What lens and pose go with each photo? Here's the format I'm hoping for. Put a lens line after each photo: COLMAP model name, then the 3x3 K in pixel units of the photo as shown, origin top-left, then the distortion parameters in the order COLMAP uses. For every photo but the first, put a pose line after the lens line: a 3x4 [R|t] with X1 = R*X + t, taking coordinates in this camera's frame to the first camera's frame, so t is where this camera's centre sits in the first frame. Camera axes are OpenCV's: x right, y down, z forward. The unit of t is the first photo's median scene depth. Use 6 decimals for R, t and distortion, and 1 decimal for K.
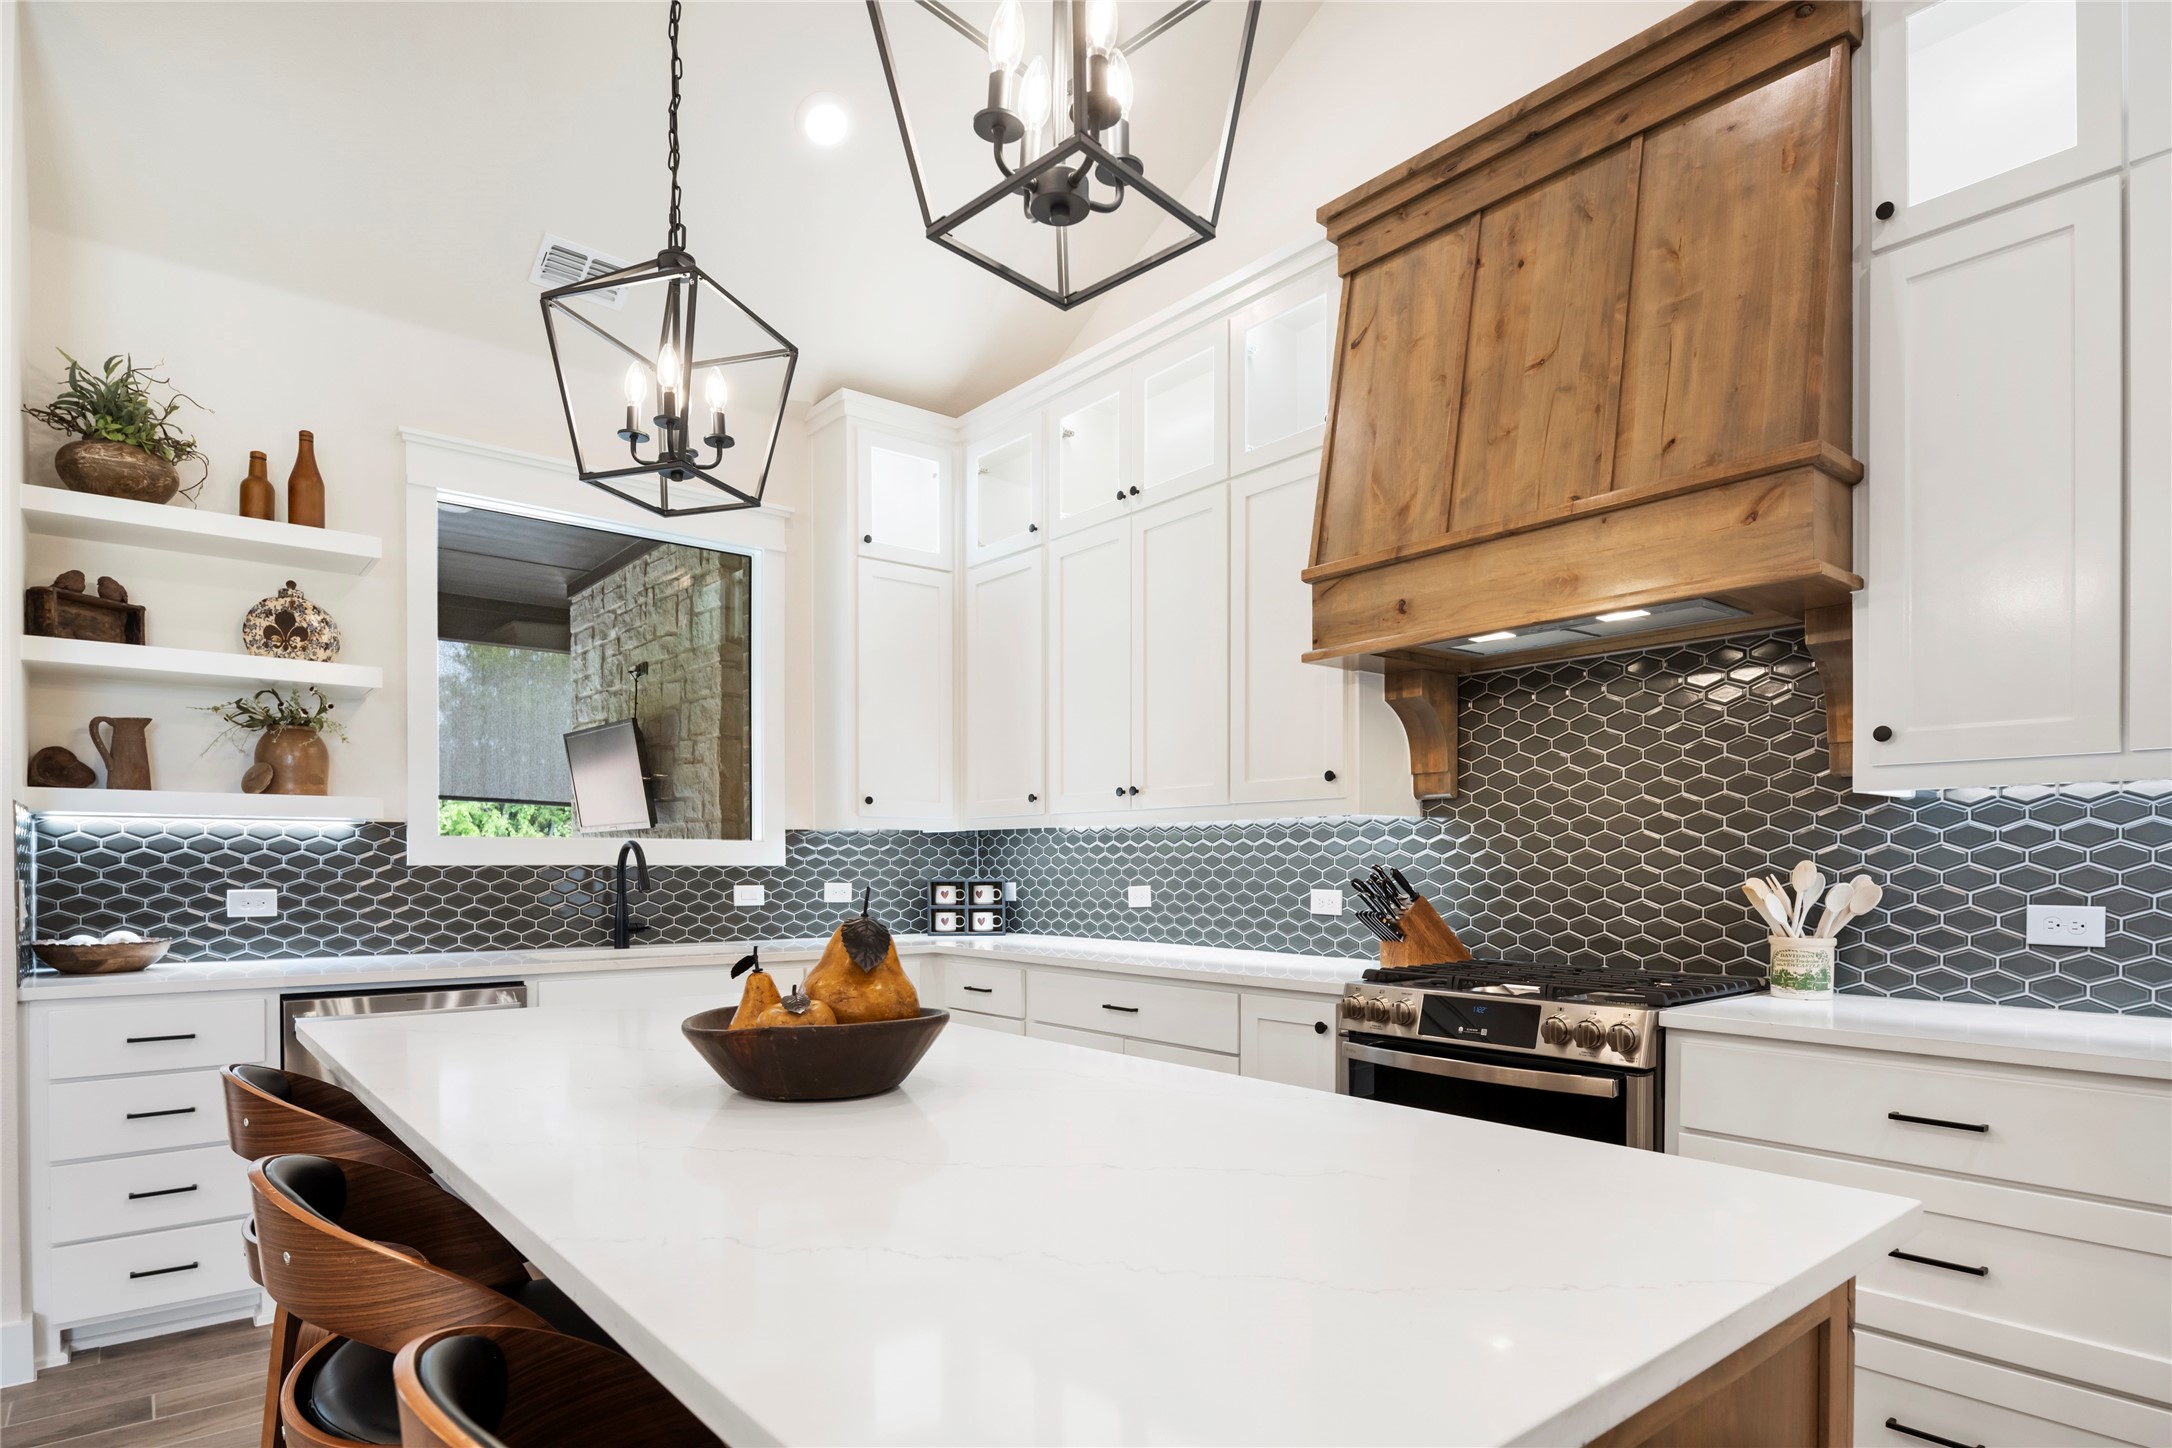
lens RADIAL K [[1176.9, 0, 1075.1], [0, 1176.9, 881.5], [0, 0, 1]] dist [-0.003779, -0.001482]
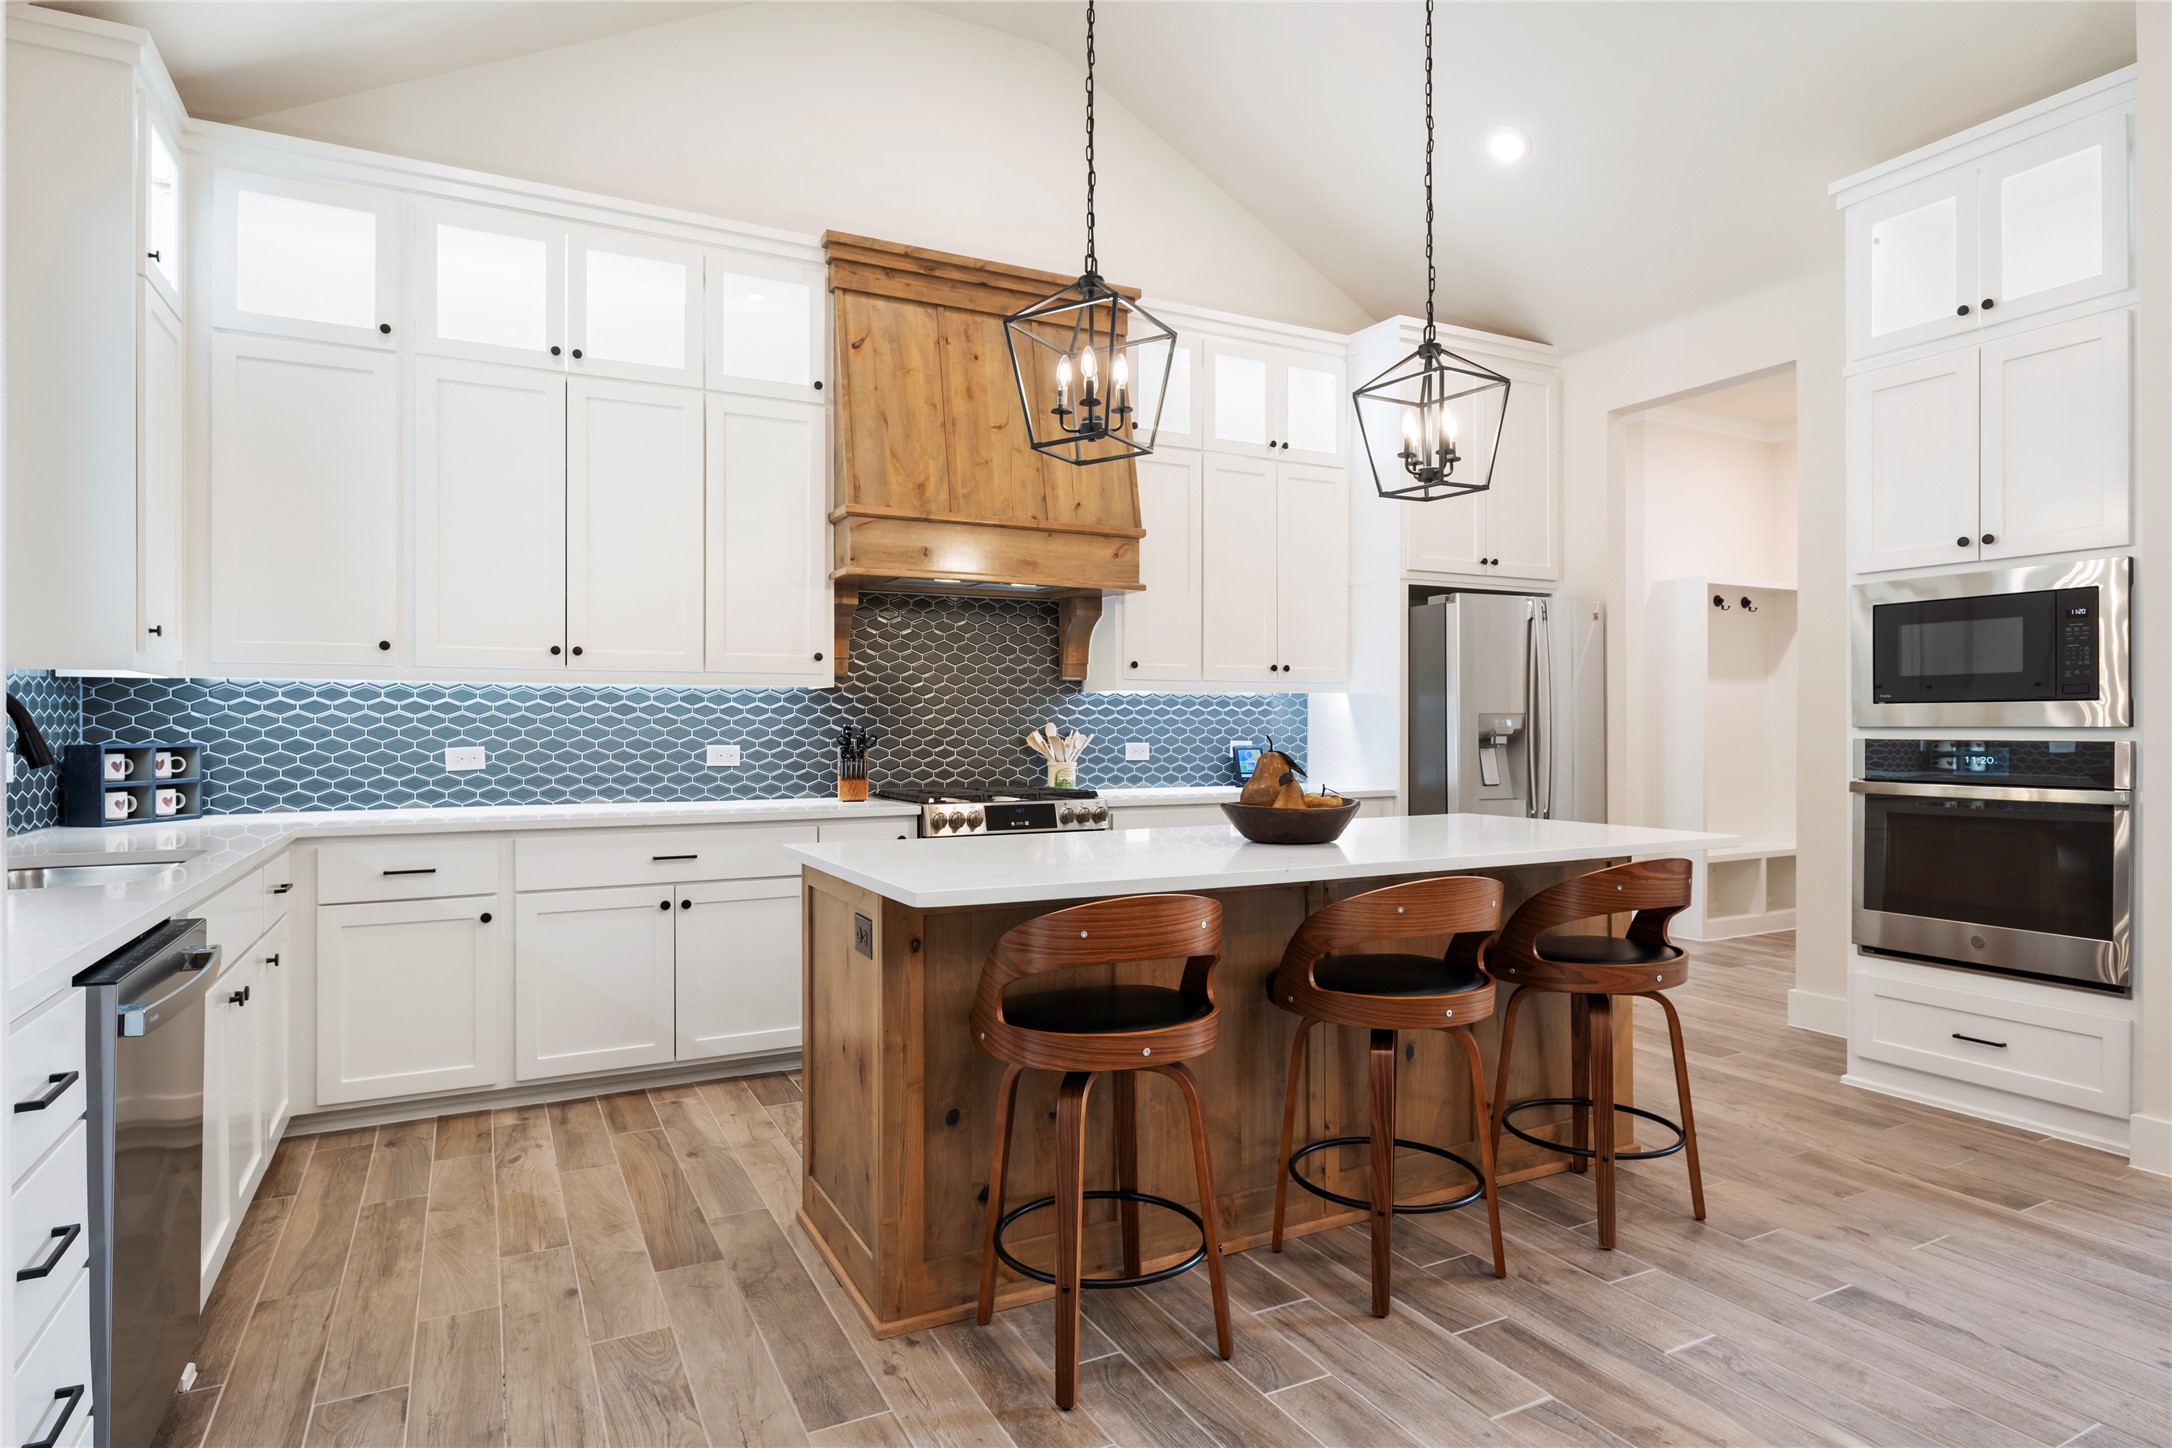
lens RADIAL K [[1191.2, 0, 1081.7], [0, 1191.2, 726.3], [0, 0, 1]] dist [-0.003055, -0.001591]
pose [[0.206424, 0.000586, 0.978463, -0.952201], [0.013835, 0.999898, -0.003518, -0.003463], [-0.978365, 0.014264, 0.206394, 0.409942]]
